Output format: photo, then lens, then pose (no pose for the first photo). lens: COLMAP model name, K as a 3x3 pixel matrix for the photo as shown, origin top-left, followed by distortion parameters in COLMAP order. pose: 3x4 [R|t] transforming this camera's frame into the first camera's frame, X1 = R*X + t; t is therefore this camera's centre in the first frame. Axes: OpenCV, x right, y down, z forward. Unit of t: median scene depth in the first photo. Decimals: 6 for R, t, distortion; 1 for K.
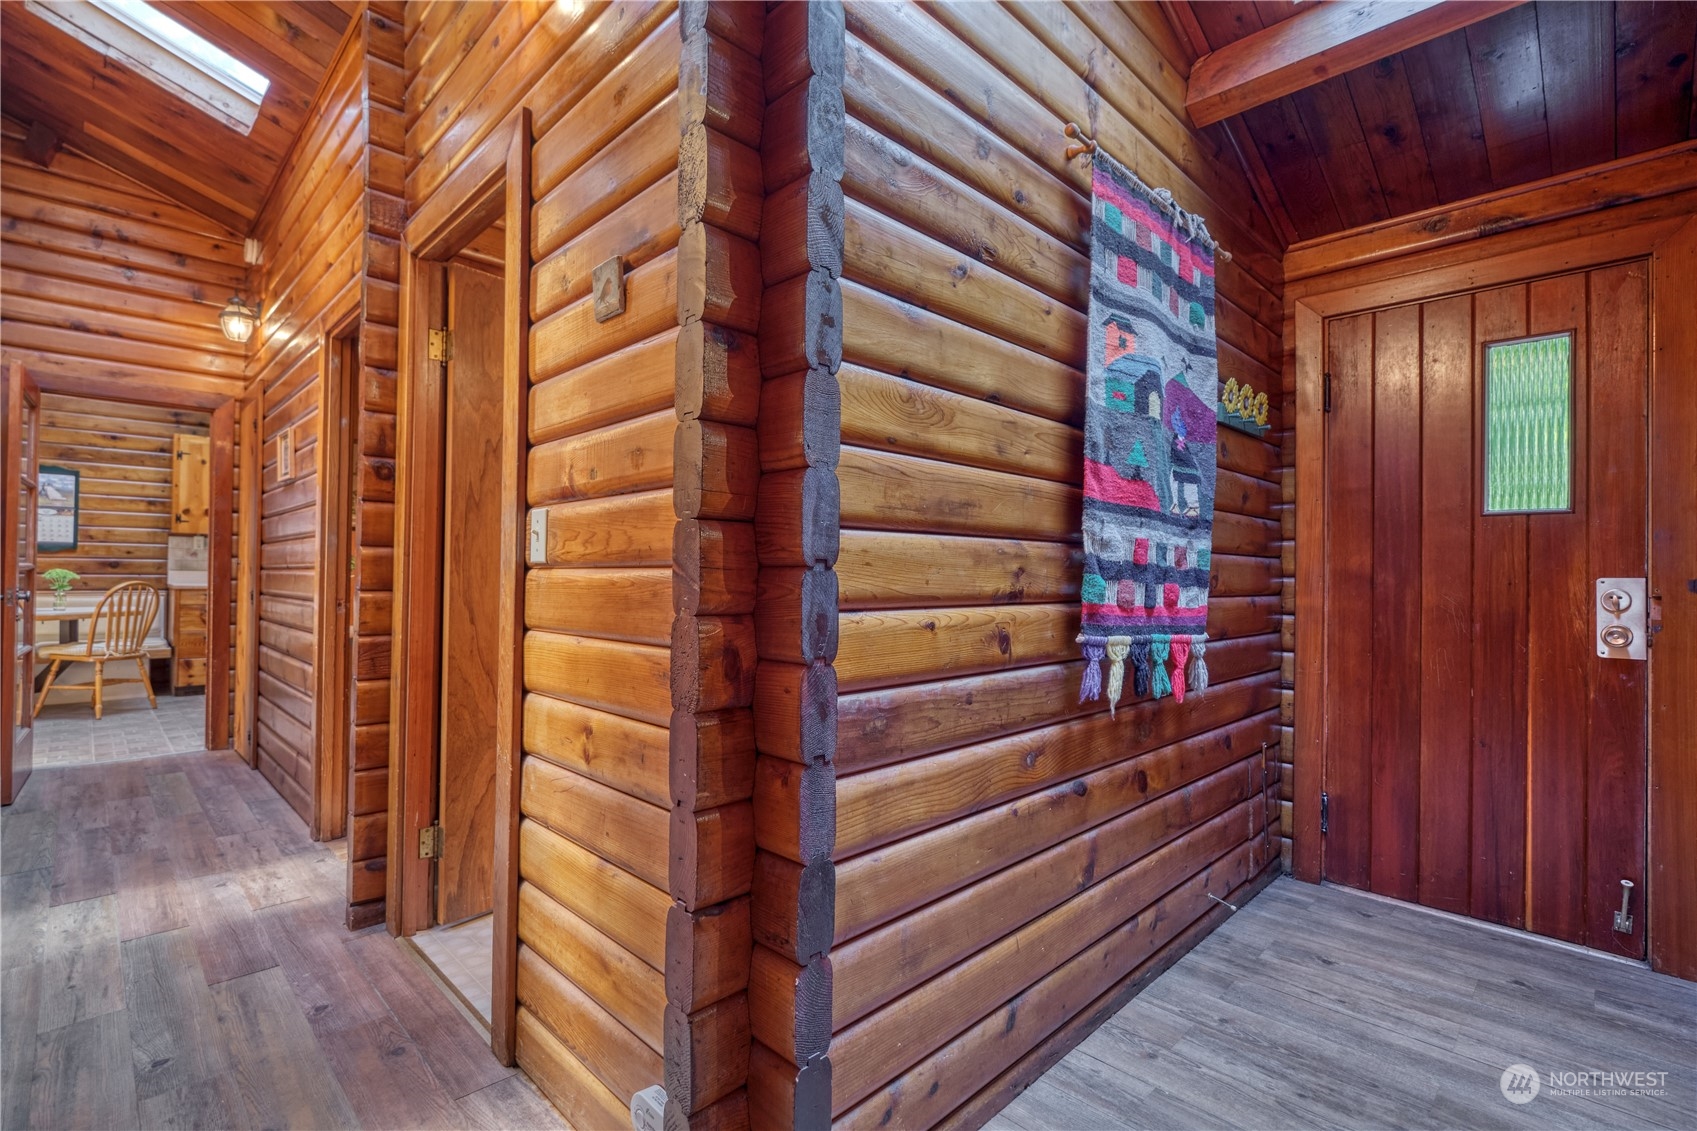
lens RADIAL K [[770.0, 0, 847.5], [0, 770.0, 571.1], [0, 0, 1]] dist [-0.001071, -0.001463]
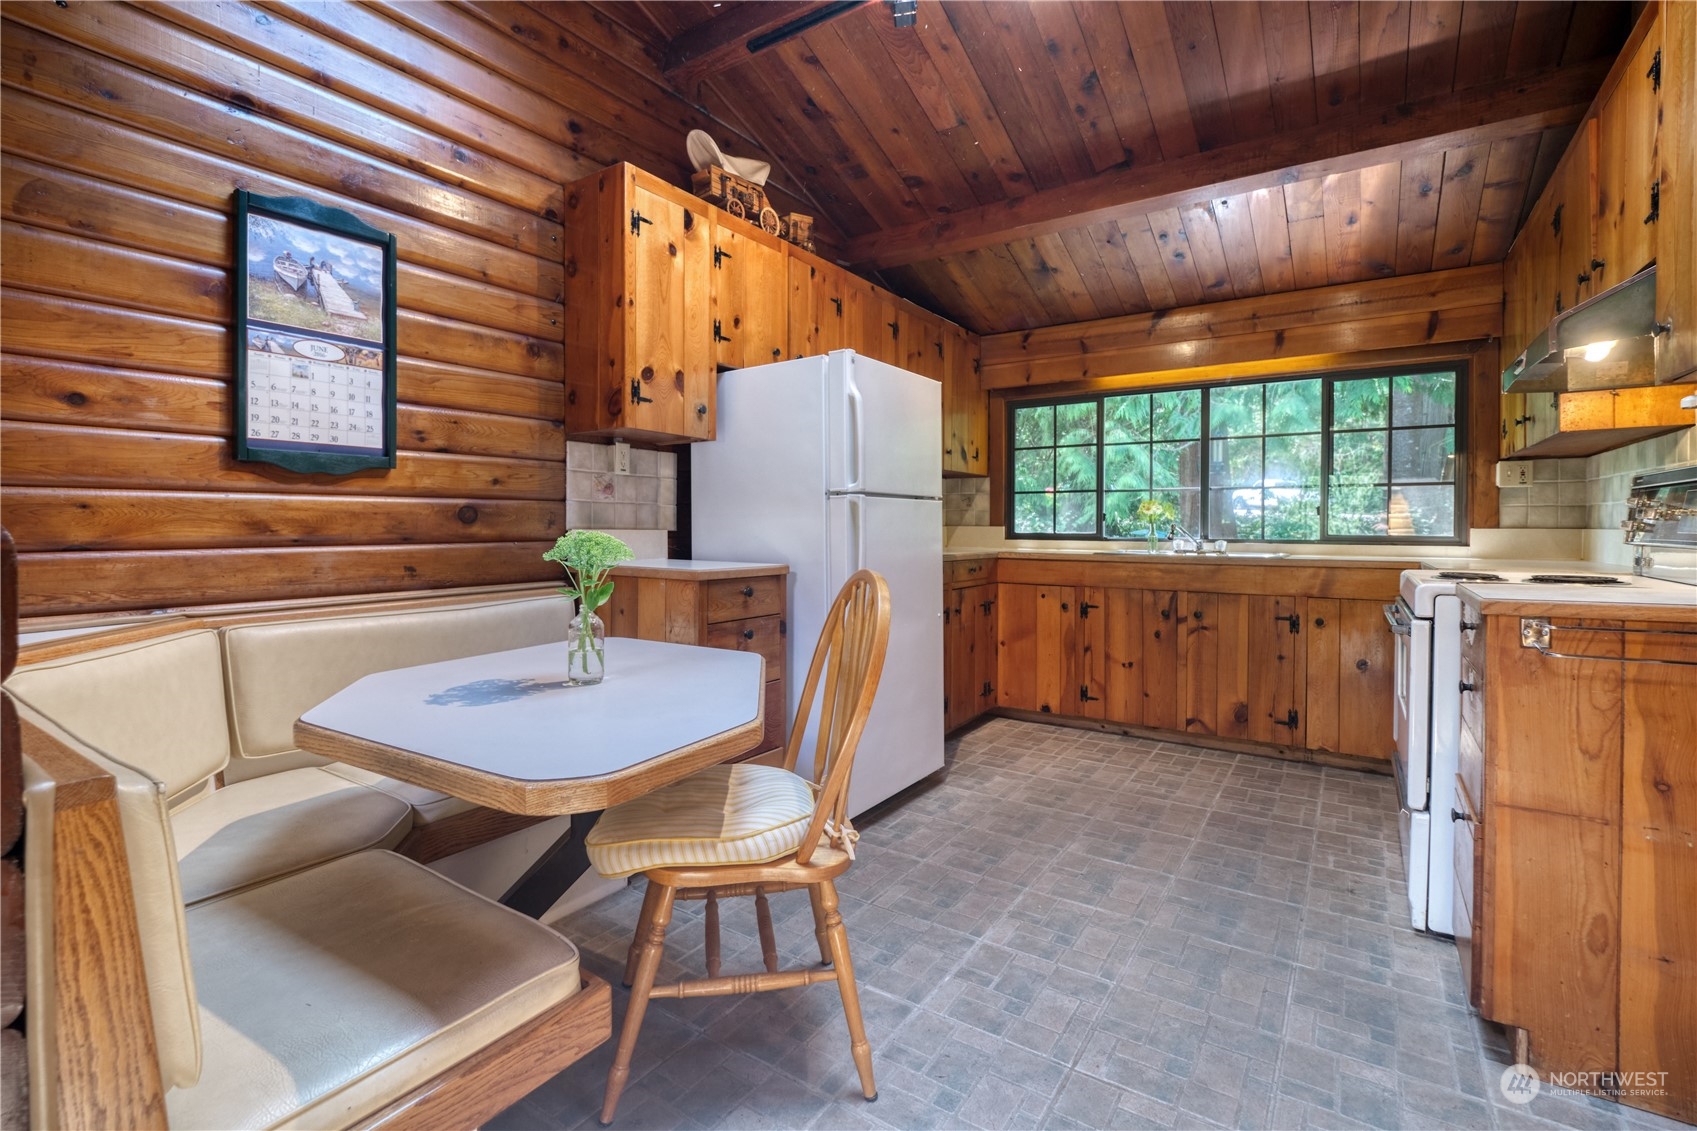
lens RADIAL K [[775.2, 0, 867.3], [0, 775.2, 532.6], [0, 0, 1]] dist [-0.007547, -0.000964]
pose [[0.975757, -0.017759, 0.218134, -0.876329], [0.013102, 0.999655, 0.022777, -0.006259], [-0.218464, -0.019367, 0.975653, 0.625751]]
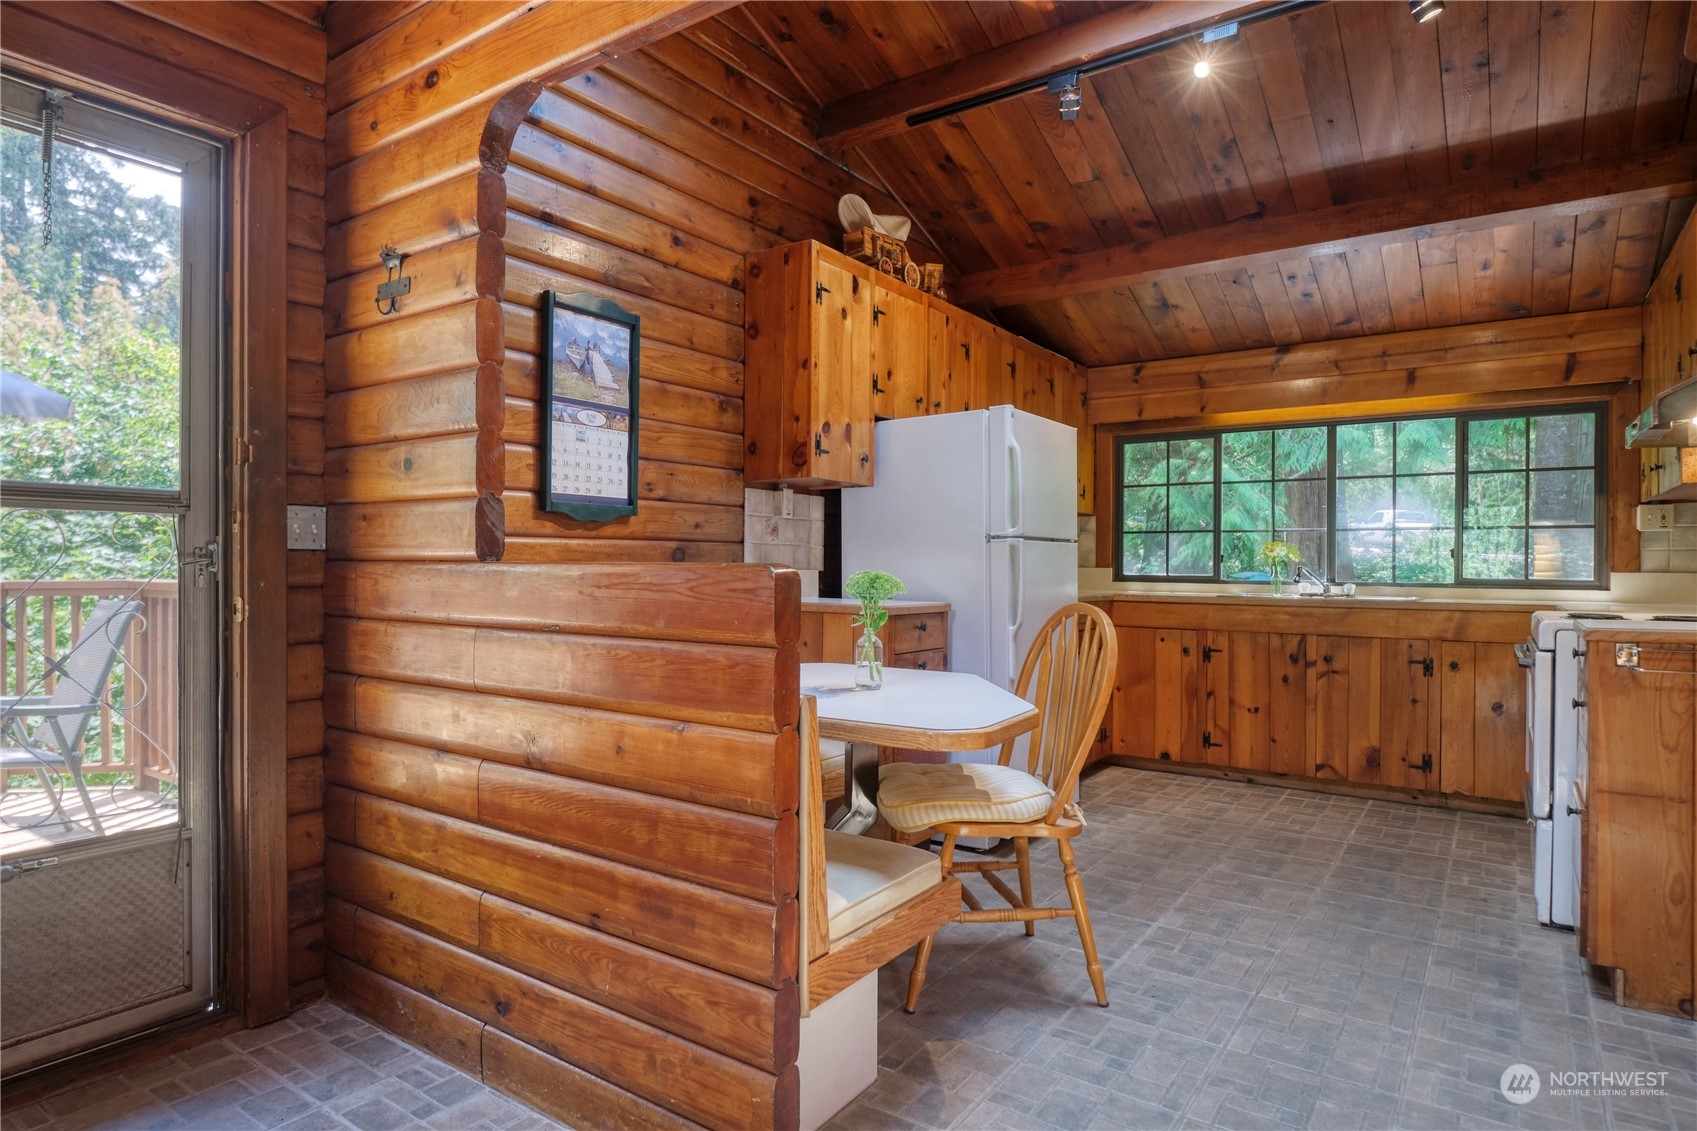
lens RADIAL K [[948.4, 0, 837.6], [0, 948.4, 560.4], [0, 0, 1]] dist [-0.008371, -0.003491]
pose [[0.985305, -0.009890, 0.170515, -0.985253], [0.008613, 0.999929, 0.008228, -0.009812], [-0.170584, -0.006638, 0.985321, 0.508808]]
